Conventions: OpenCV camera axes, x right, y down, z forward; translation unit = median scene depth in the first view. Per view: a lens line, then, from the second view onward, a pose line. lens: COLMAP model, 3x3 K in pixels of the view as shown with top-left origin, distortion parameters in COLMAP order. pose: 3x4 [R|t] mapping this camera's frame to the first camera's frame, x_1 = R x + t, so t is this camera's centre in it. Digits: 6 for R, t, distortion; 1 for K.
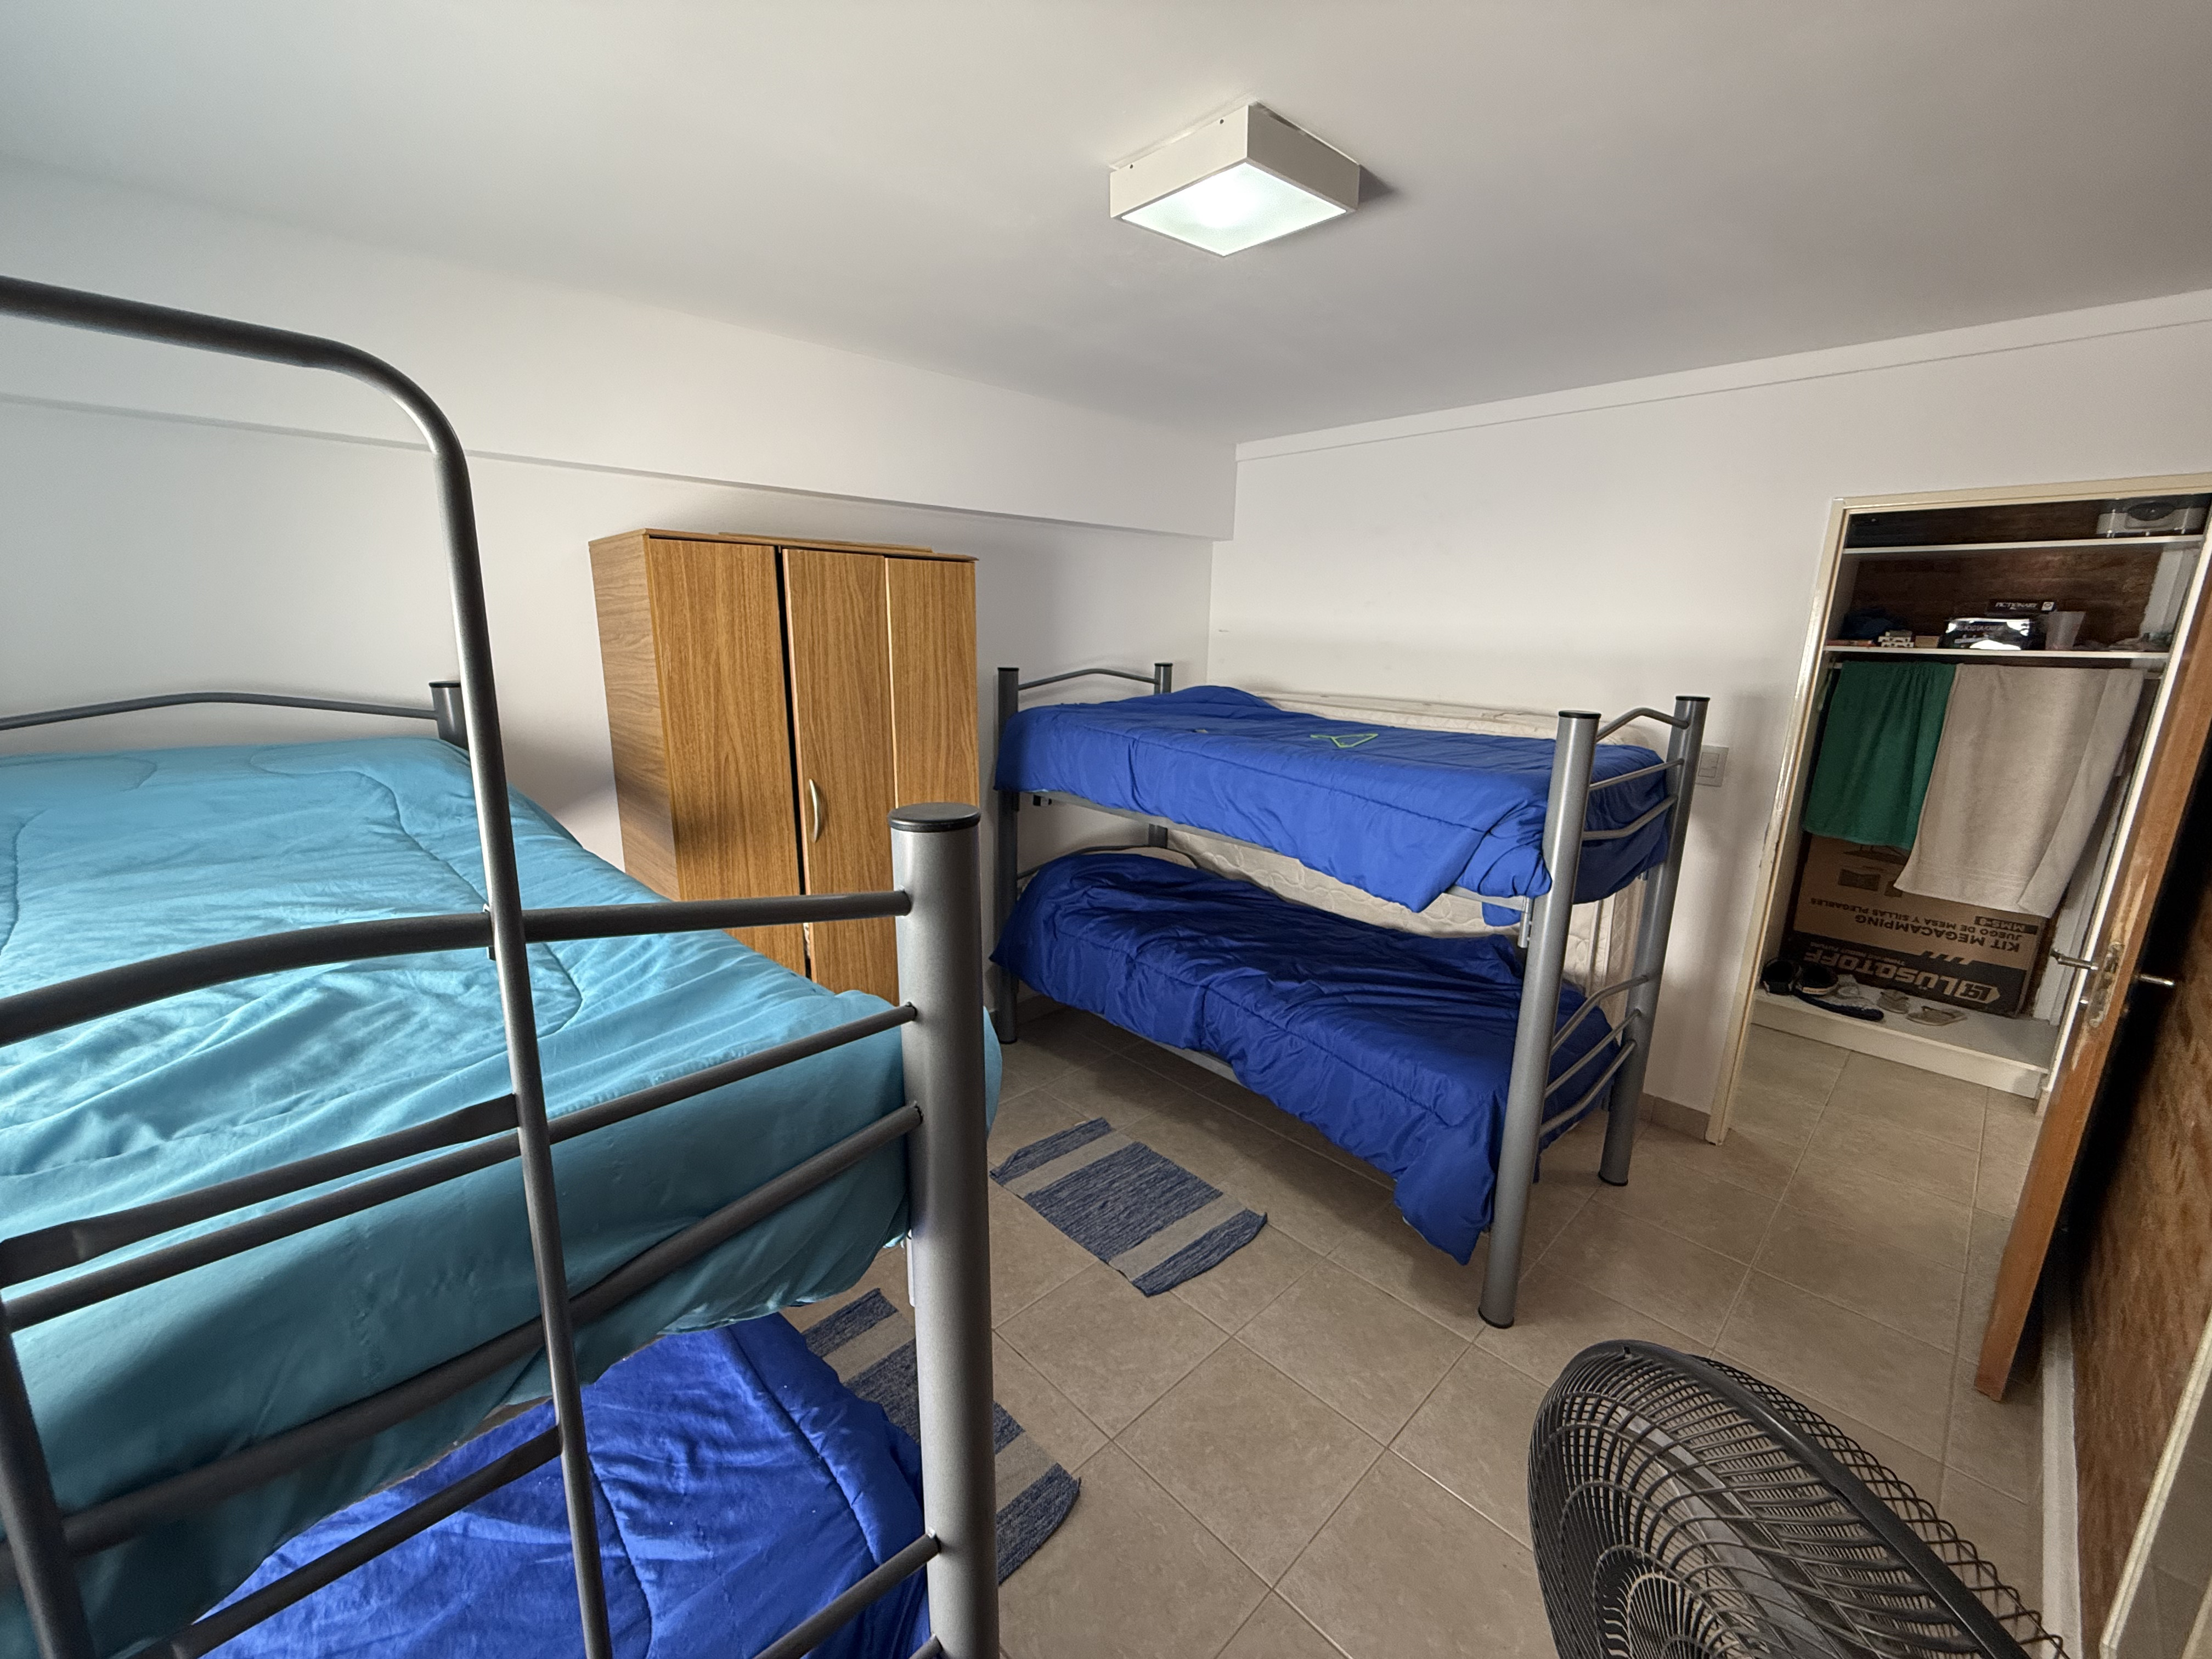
lens RADIAL K [[886.1, 0, 1103.2], [0, 886.1, 824.2], [0, 0, 1]] dist [0.000867, -0.000386]
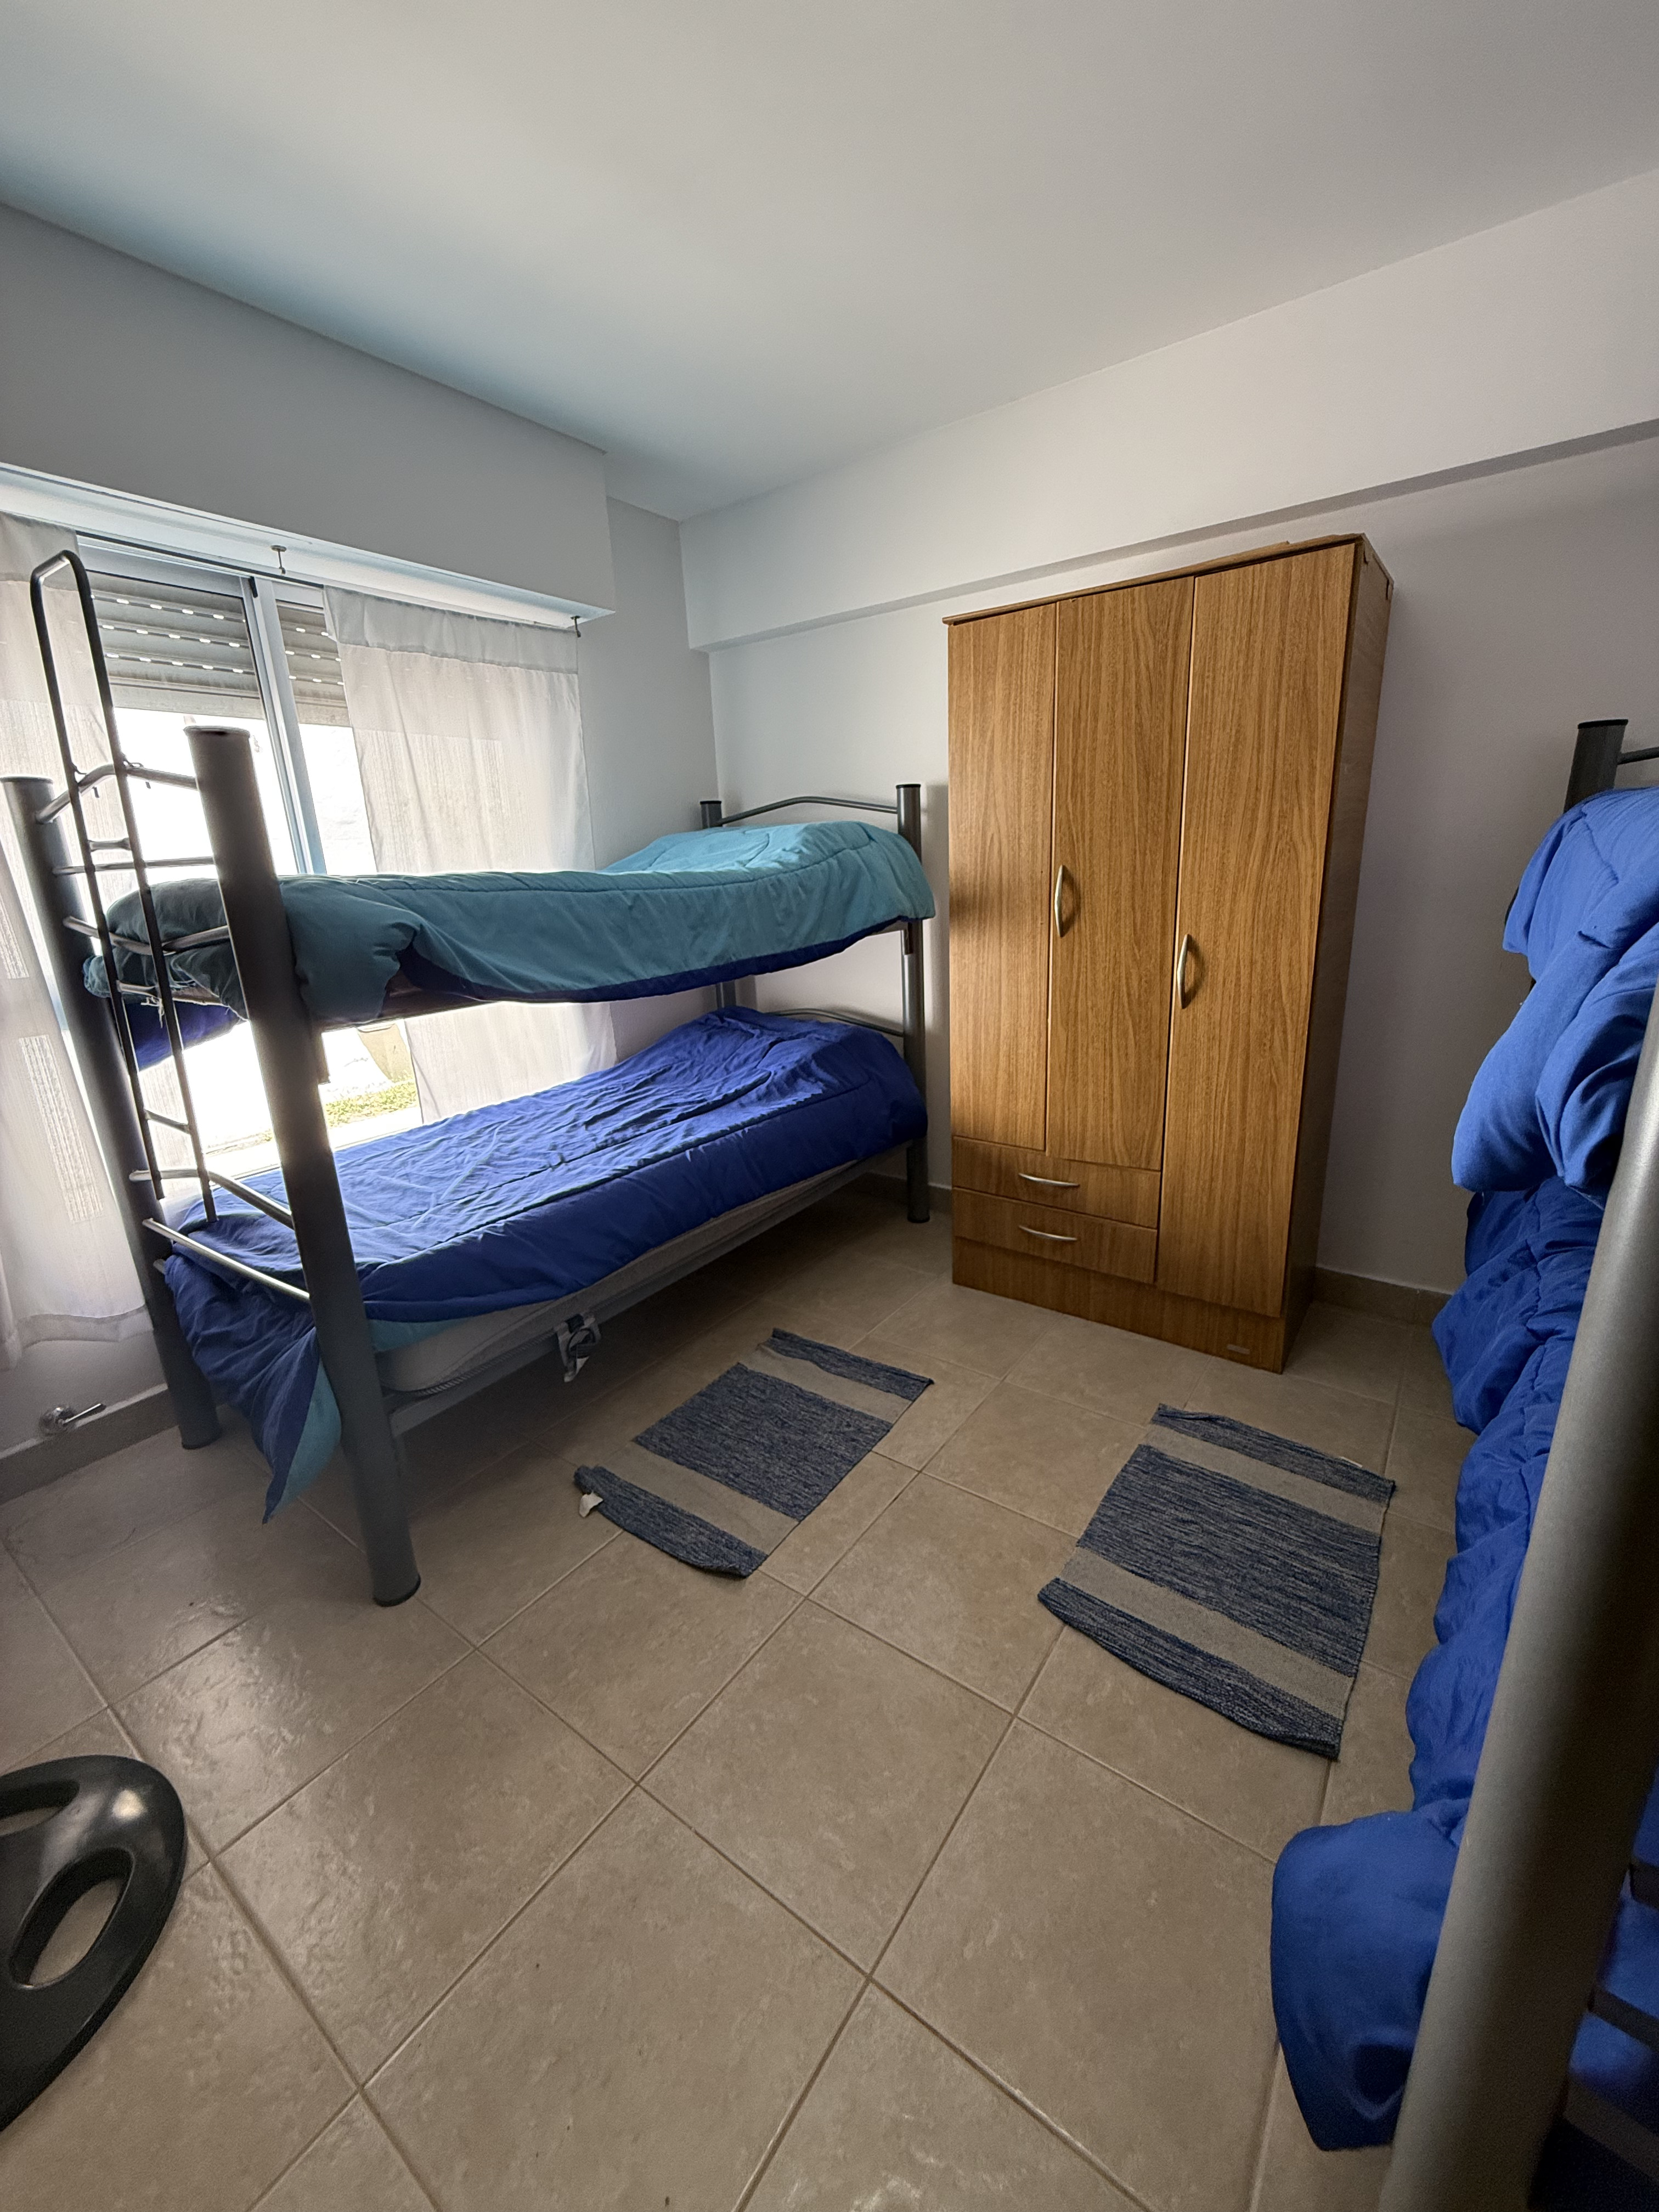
lens RADIAL K [[886.1, 0, 828.9], [0, 886.1, 1100.0], [0, 0, 1]] dist [0.000867, -0.000386]
pose [[0.173467, 0.238800, -0.955449, 0.546187], [-0.176708, 0.961960, 0.208345, 0.033328], [0.968857, 0.132695, 0.209067, 0.586132]]
